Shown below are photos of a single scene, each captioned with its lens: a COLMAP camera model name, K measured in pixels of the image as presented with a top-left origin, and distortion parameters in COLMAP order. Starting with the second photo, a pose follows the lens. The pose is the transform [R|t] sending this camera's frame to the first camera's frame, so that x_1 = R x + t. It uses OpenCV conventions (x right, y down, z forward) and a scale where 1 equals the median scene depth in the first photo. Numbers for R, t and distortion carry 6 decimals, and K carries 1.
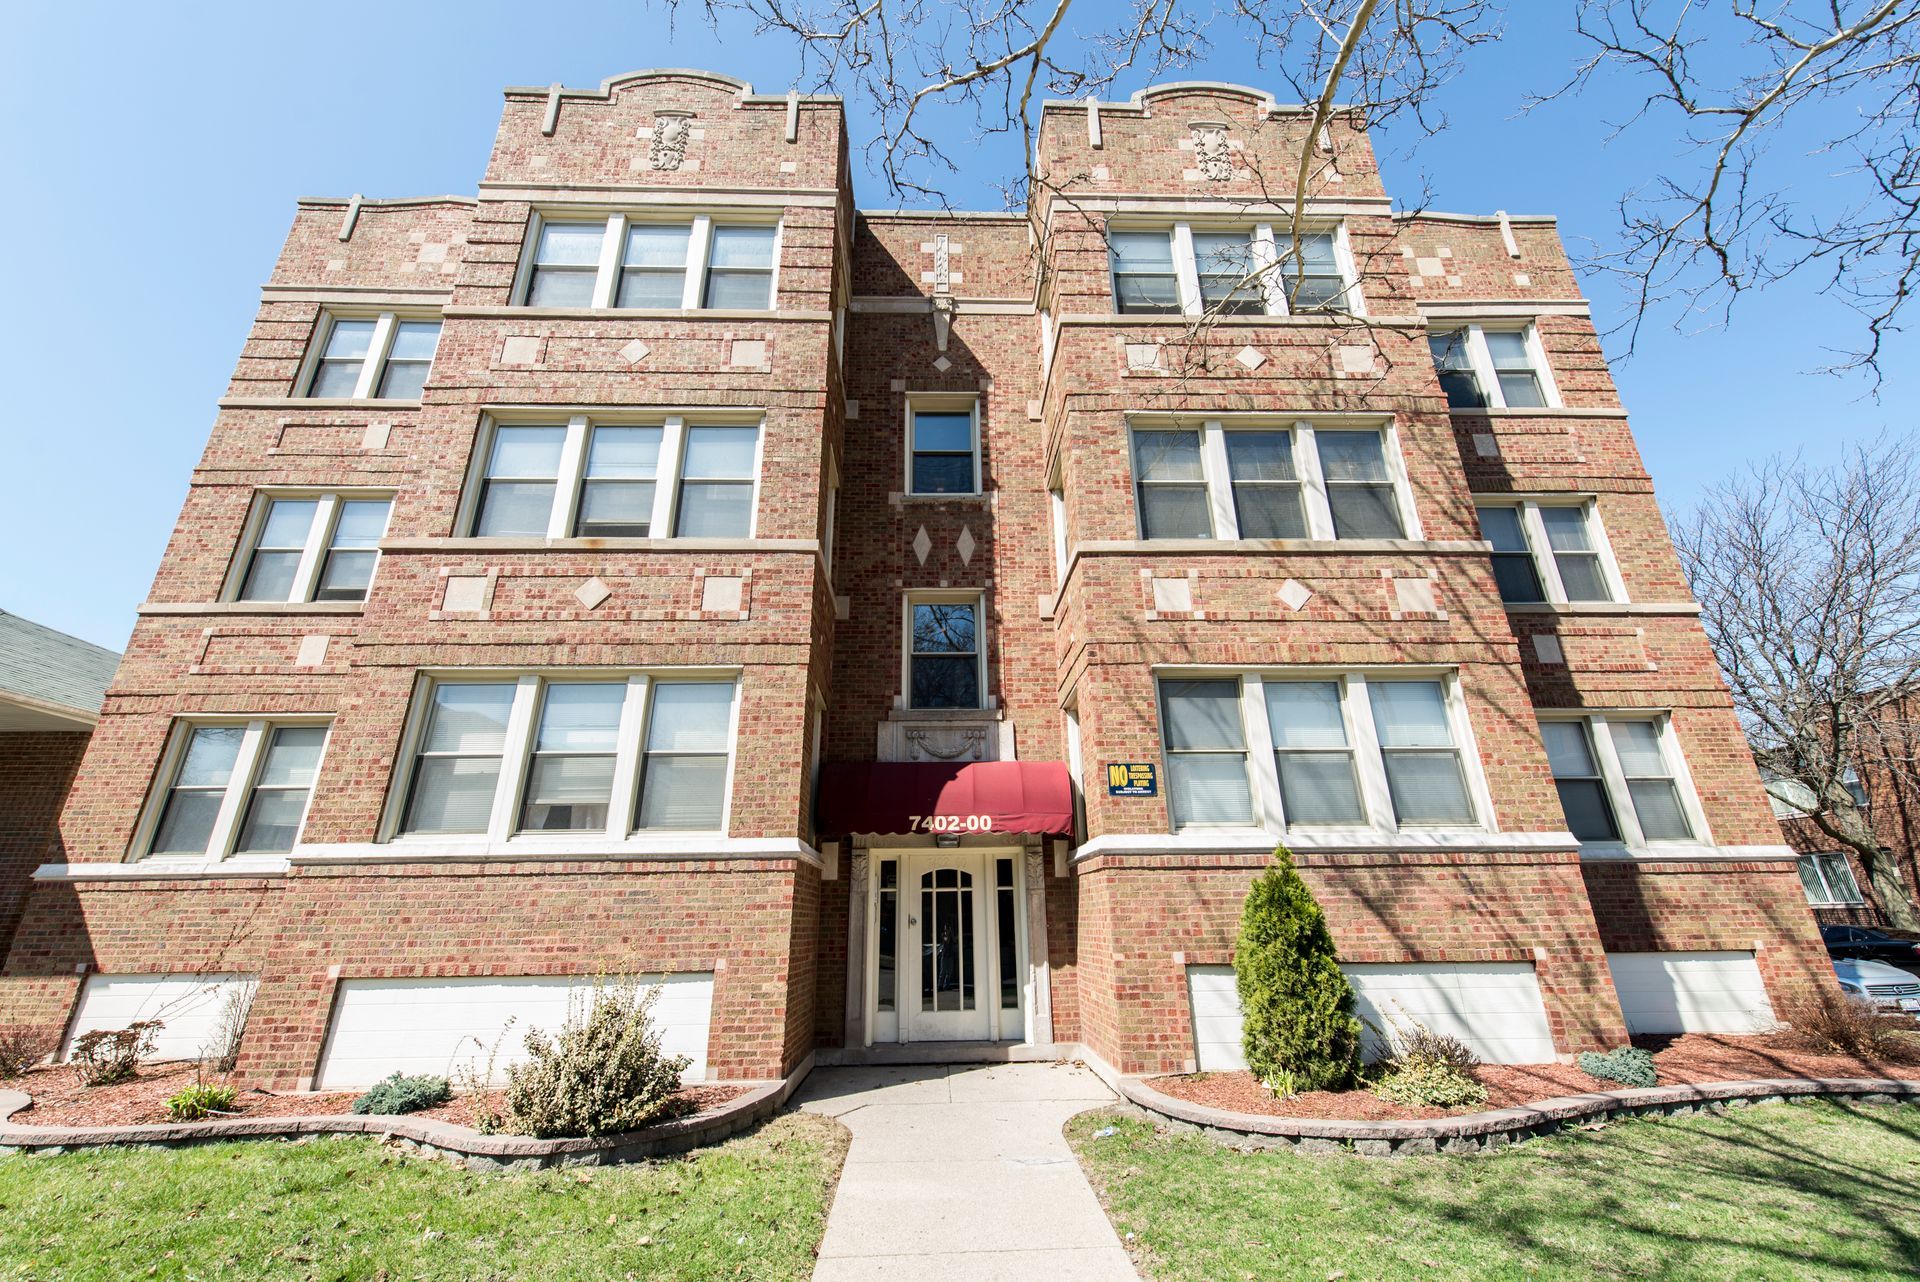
lens RADIAL K [[751.4, 0, 957.3], [0, 751.4, 641.7], [0, 0, 1]] dist [0.018165, -0.006224]
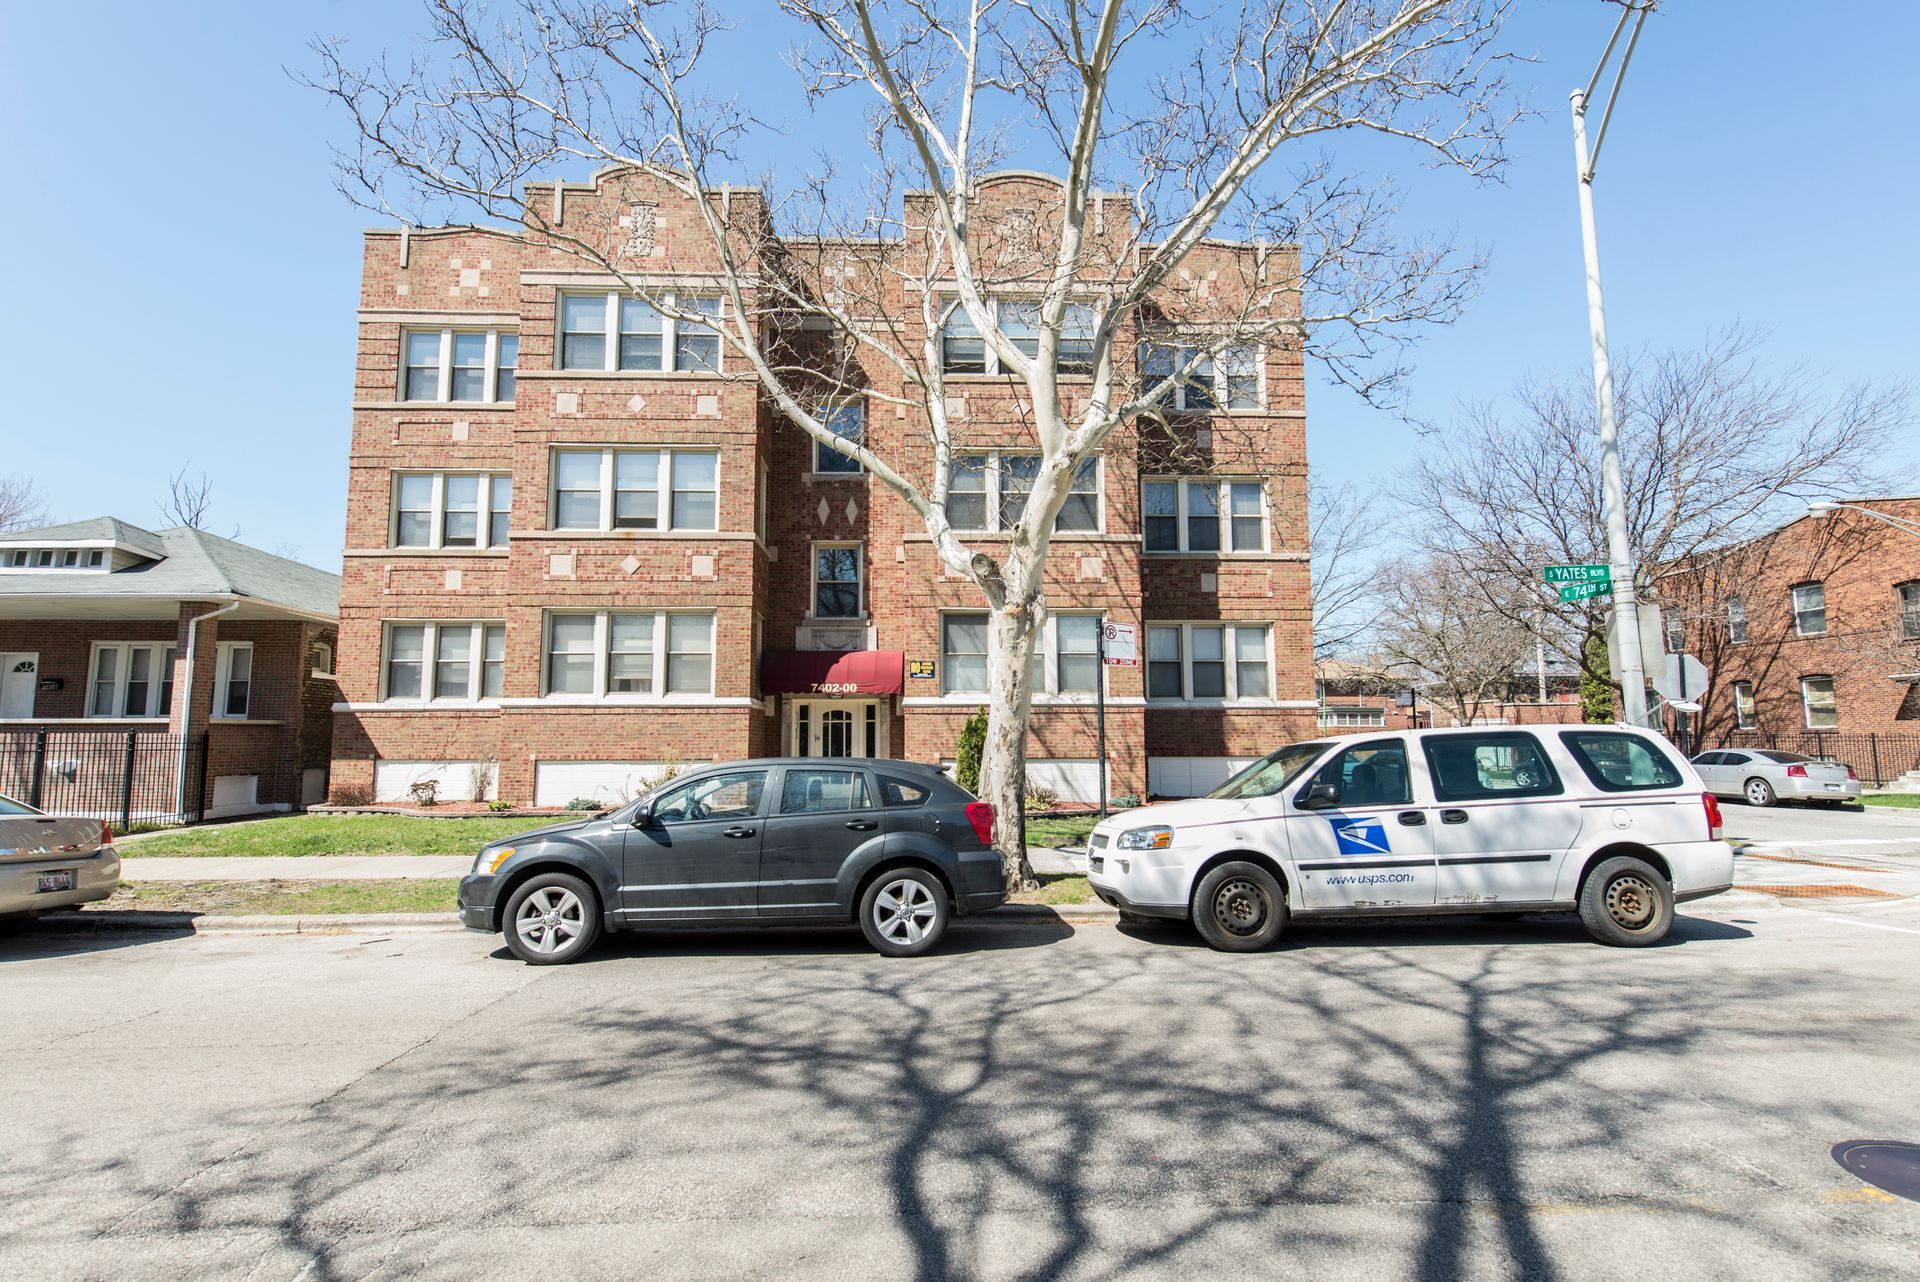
lens RADIAL K [[920.5, 0, 957.4], [0, 920.5, 641.4], [0, 0, 1]] dist [0.013082, -0.000478]
pose [[0.999935, 0.009598, 0.006088, 0.275075], [-0.010794, 0.969657, 0.244231, -0.415958], [-0.003559, -0.244281, 0.969698, -1.138805]]
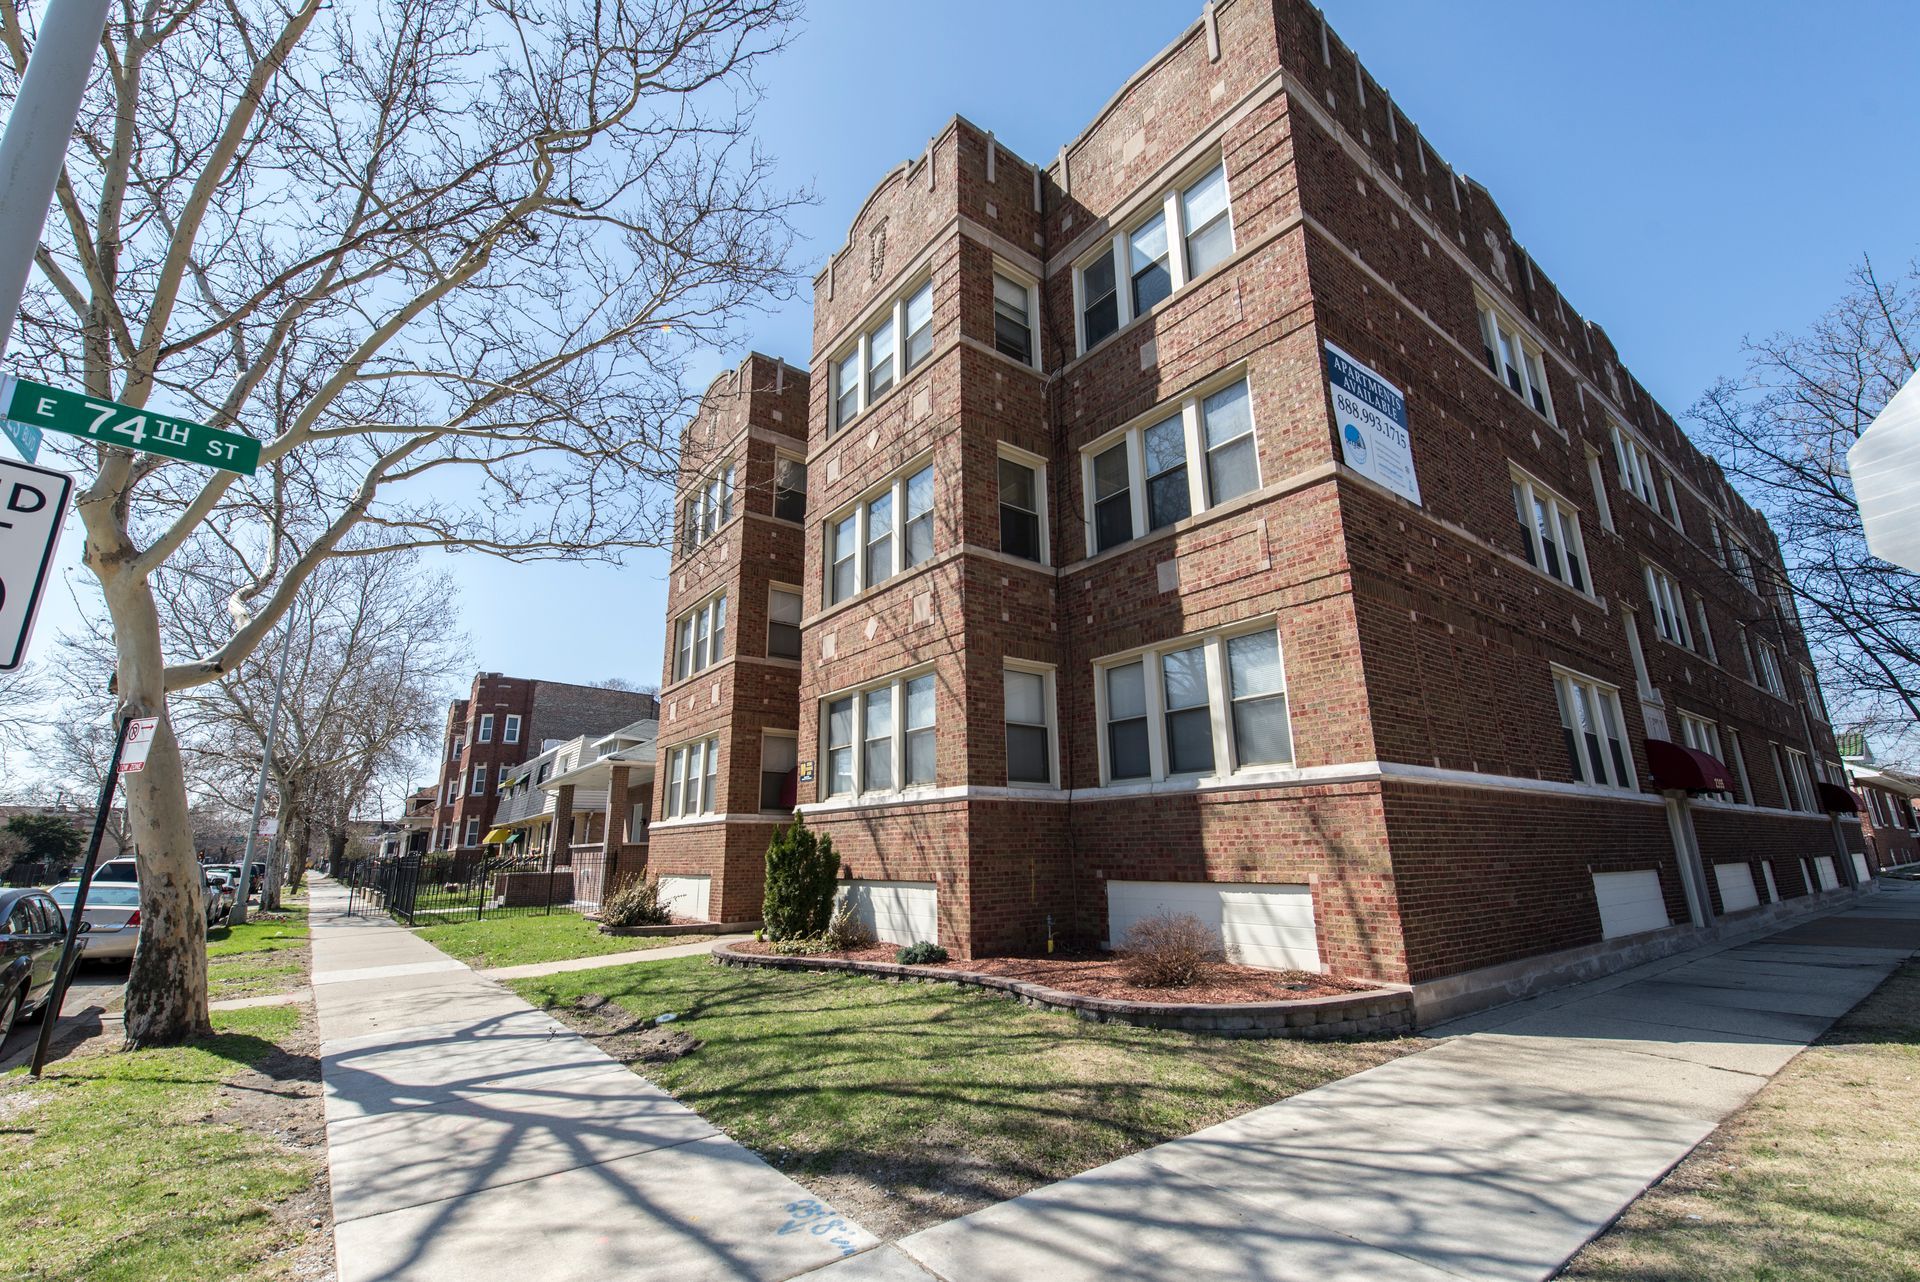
lens RADIAL K [[808.8, 0, 956.5], [0, 808.8, 643.6], [0, 0, 1]] dist [0.021250, -0.008654]
pose [[0.587491, -0.198802, -0.784431, 1.691985], [0.287250, 0.957460, -0.027522, 0.051075], [0.756533, -0.209159, 0.619605, 0.178624]]
